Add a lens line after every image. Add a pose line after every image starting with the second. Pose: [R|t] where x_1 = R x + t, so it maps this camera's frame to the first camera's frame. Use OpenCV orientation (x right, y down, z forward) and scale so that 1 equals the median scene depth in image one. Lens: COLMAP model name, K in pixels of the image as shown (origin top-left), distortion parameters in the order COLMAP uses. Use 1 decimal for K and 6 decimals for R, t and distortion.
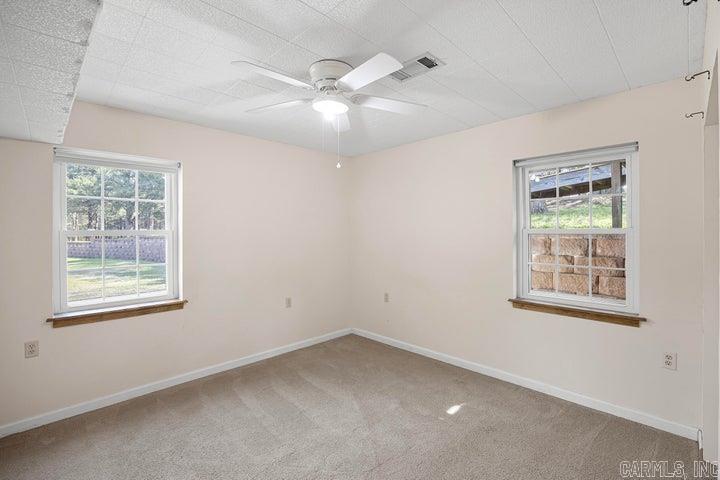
lens RADIAL K [[322.6, 0, 362.2], [0, 322.6, 233.5], [0, 0, 1]] dist [-0.004492, -0.000073]
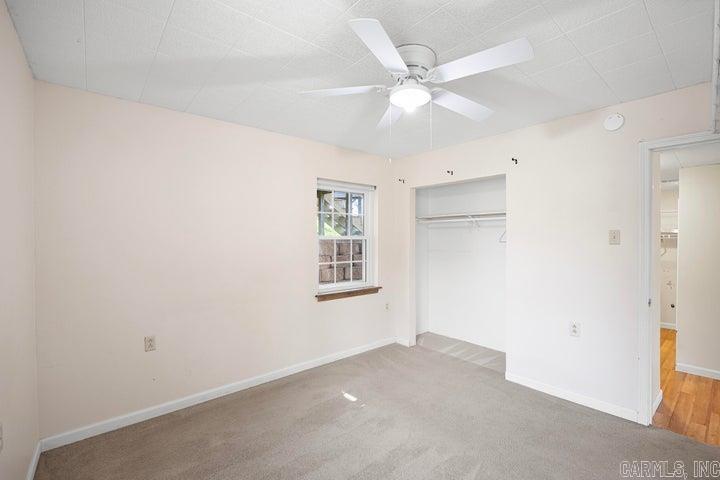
lens RADIAL K [[322.6, 0, 363.9], [0, 322.6, 240.6], [0, 0, 1]] dist [-0.004492, -0.000073]
pose [[0.067909, -0.003229, 0.997686, -0.827689], [0.003859, 0.999988, 0.002973, 0.003228], [-0.997684, 0.003648, 0.067921, 0.888622]]
